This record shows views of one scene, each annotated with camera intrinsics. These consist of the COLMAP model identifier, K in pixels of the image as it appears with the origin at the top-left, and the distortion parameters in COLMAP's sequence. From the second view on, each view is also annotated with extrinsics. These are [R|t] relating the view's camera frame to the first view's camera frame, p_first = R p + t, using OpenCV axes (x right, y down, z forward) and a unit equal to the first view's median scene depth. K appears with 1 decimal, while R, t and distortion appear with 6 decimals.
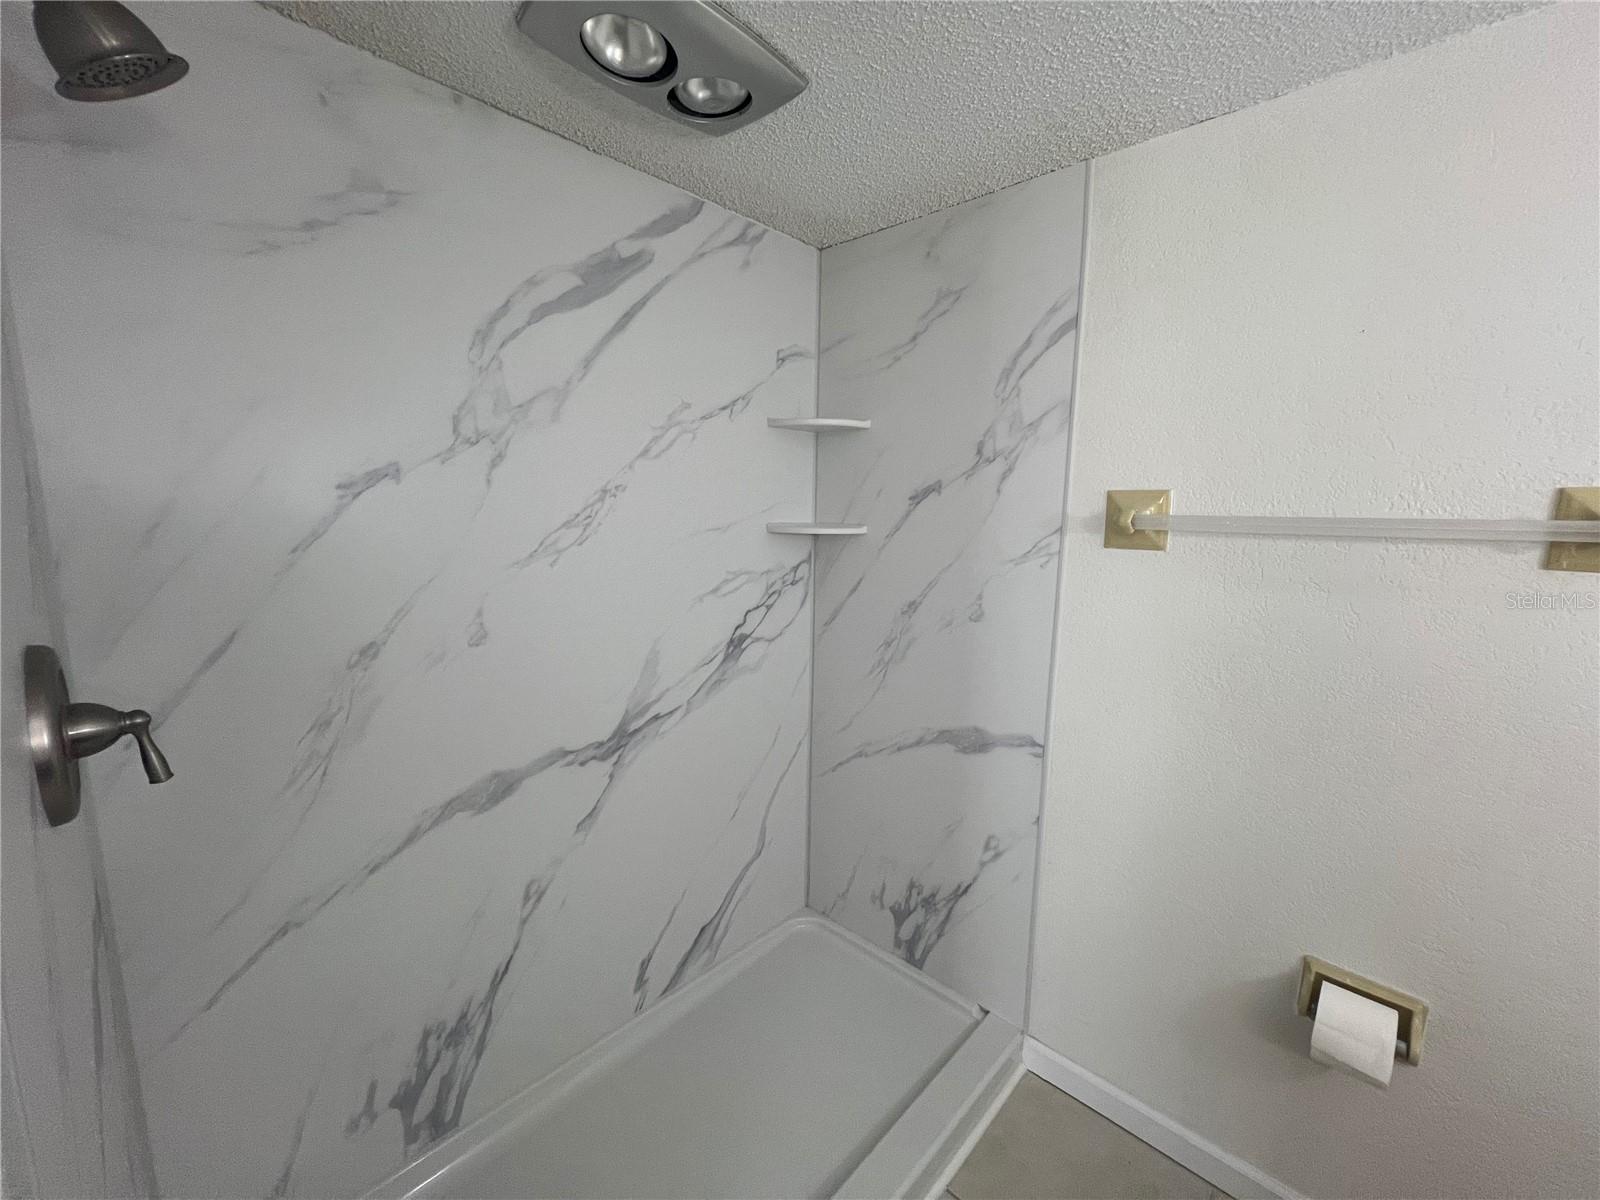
lens RADIAL K [[642.6, 0, 799.6], [0, 642.6, 604.5], [0, 0, 1]] dist [-0.001770, 0.000129]
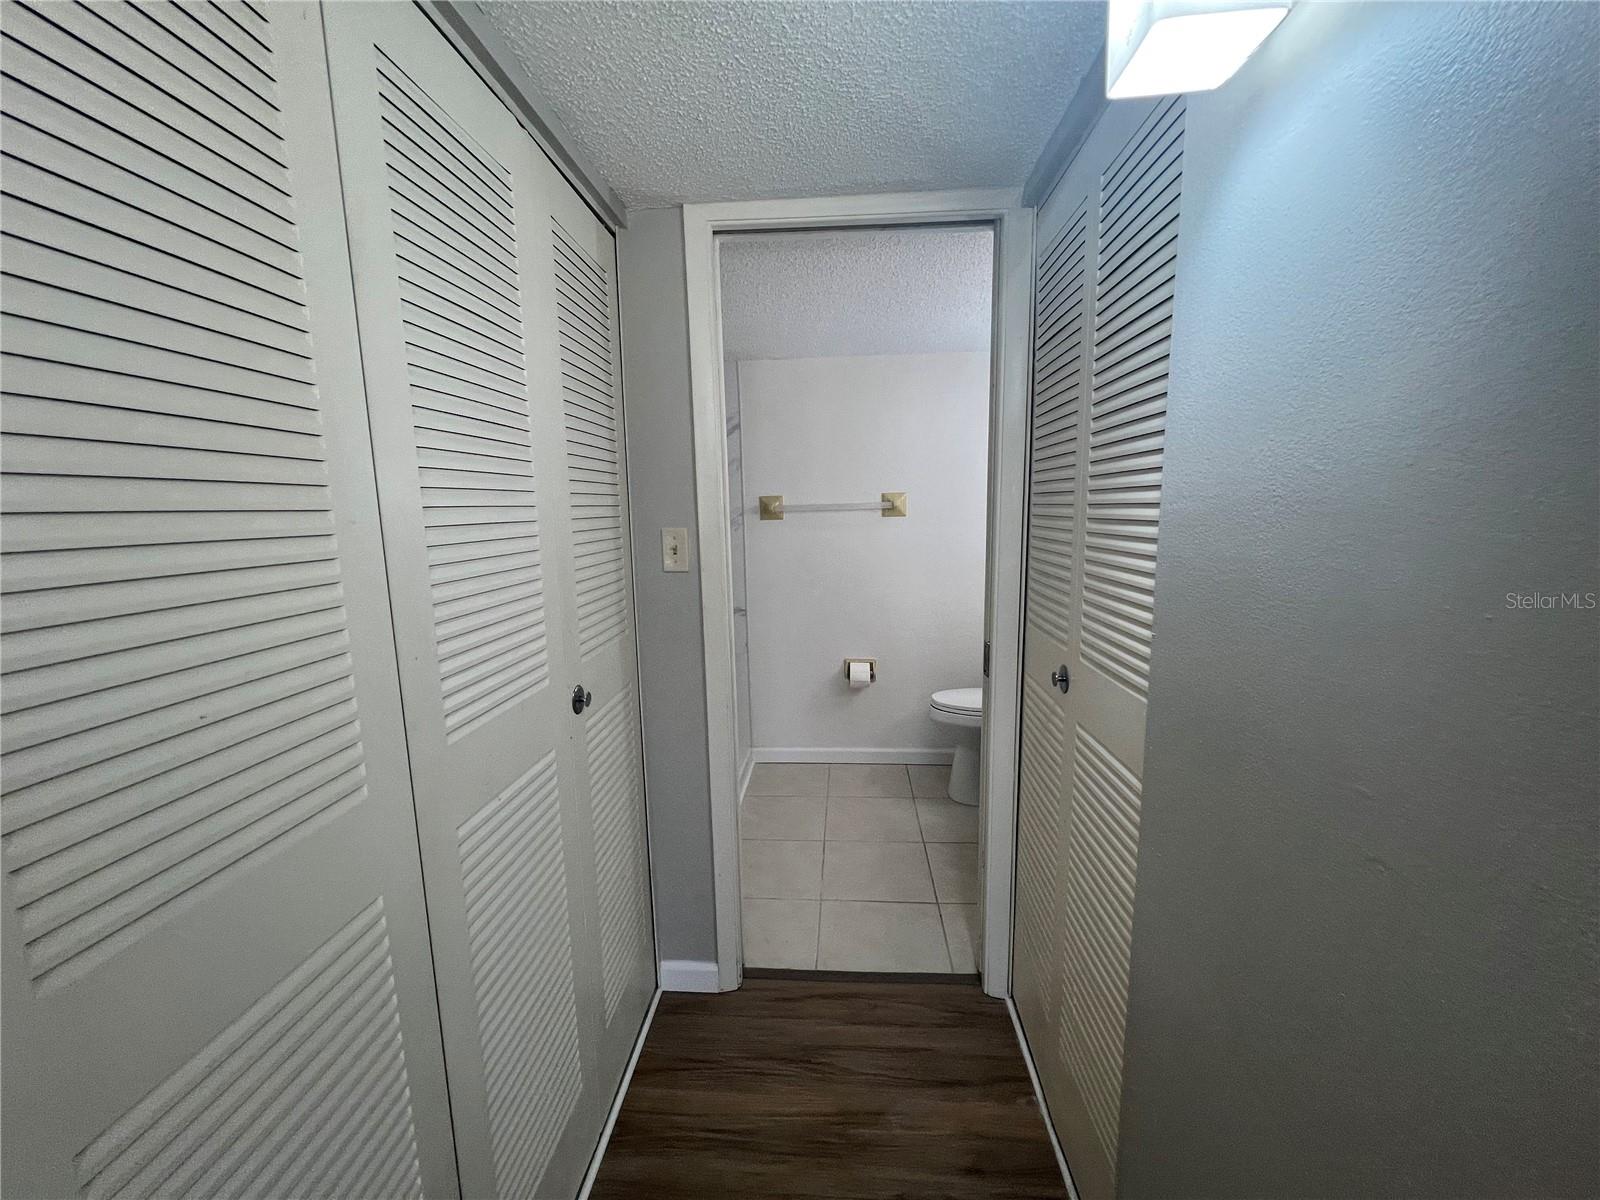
lens RADIAL K [[646.7, 0, 795.0], [0, 646.7, 606.3], [0, 0, 1]] dist [-0.001726, -0.000120]
pose [[0.767655, -0.130517, 0.627432, -0.875942], [0.130595, 0.990357, 0.046229, 0.120765], [-0.627416, 0.046451, 0.777298, -0.840516]]
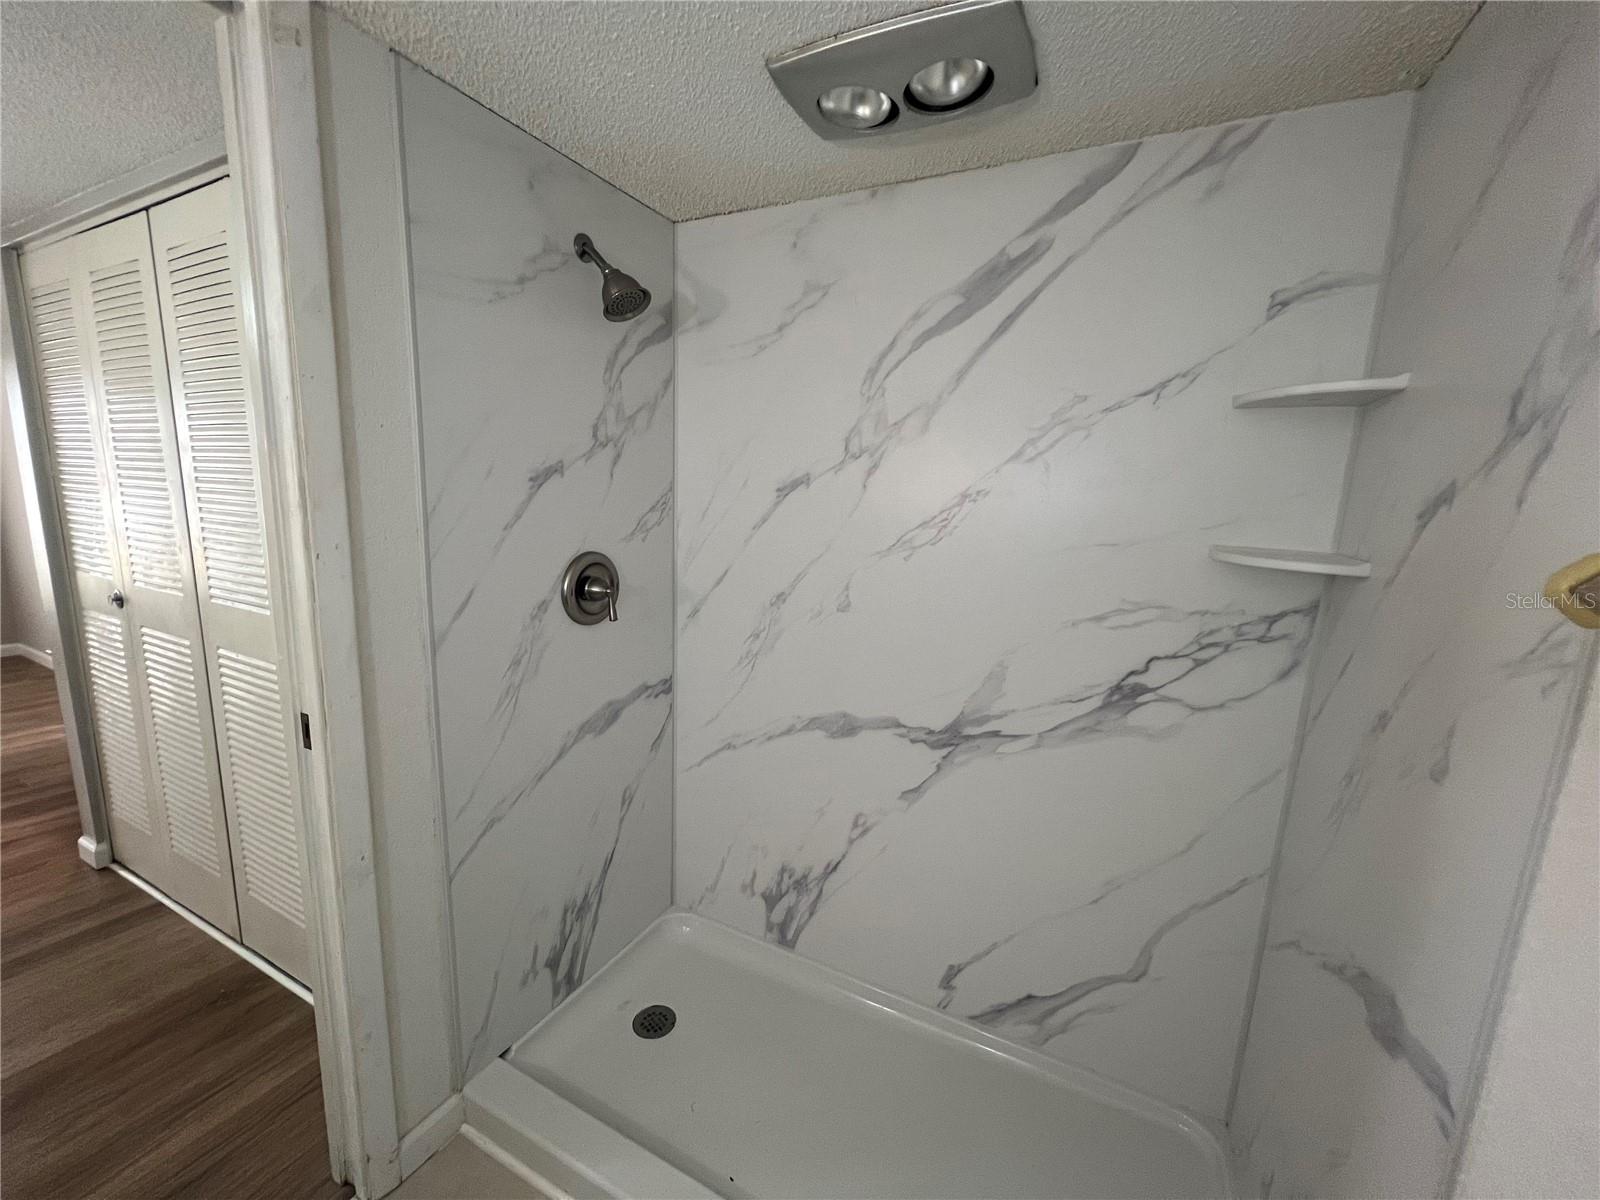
lens RADIAL K [[646.7, 0, 809.0], [0, 646.7, 606.0], [0, 0, 1]] dist [-0.001726, -0.000120]
pose [[0.286295, 0.165917, -0.943667, 0.591653], [-0.184048, 0.976075, 0.115778, -0.071923], [0.940299, 0.140533, 0.309982, 0.430874]]
